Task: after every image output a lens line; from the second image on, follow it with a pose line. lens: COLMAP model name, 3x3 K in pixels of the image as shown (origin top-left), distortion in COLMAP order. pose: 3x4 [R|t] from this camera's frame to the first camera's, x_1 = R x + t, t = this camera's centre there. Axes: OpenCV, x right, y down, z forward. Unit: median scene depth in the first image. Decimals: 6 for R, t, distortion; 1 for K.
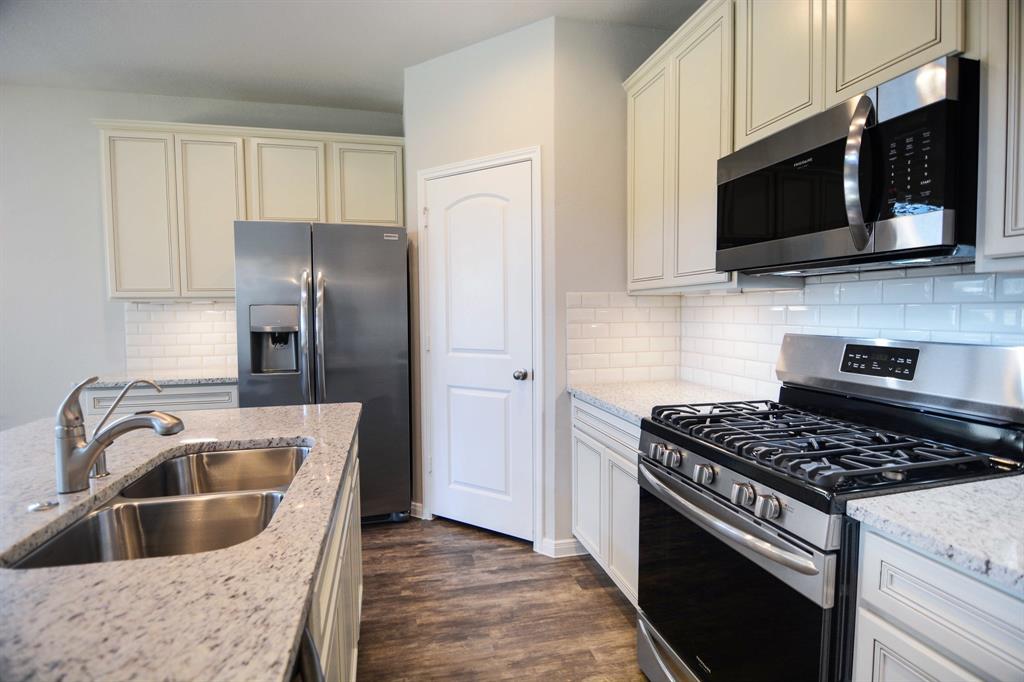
lens RADIAL K [[495.2, 0, 507.7], [0, 495.2, 336.2], [0, 0, 1]] dist [0.000868, -0.016333]
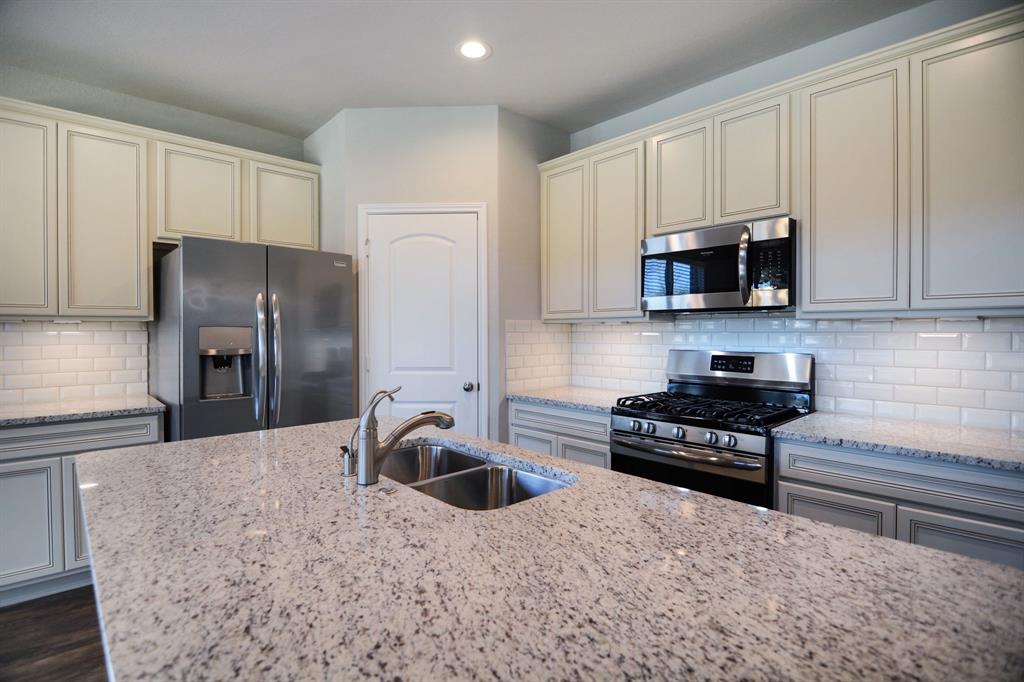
lens RADIAL K [[495.2, 0, 507.7], [0, 495.2, 336.2], [0, 0, 1]] dist [0.000868, -0.016333]
pose [[0.870543, 0.003064, 0.492083, -0.494322], [0.018327, 0.999085, -0.038644, 0.002494], [-0.491751, 0.042660, 0.869690, -0.104753]]
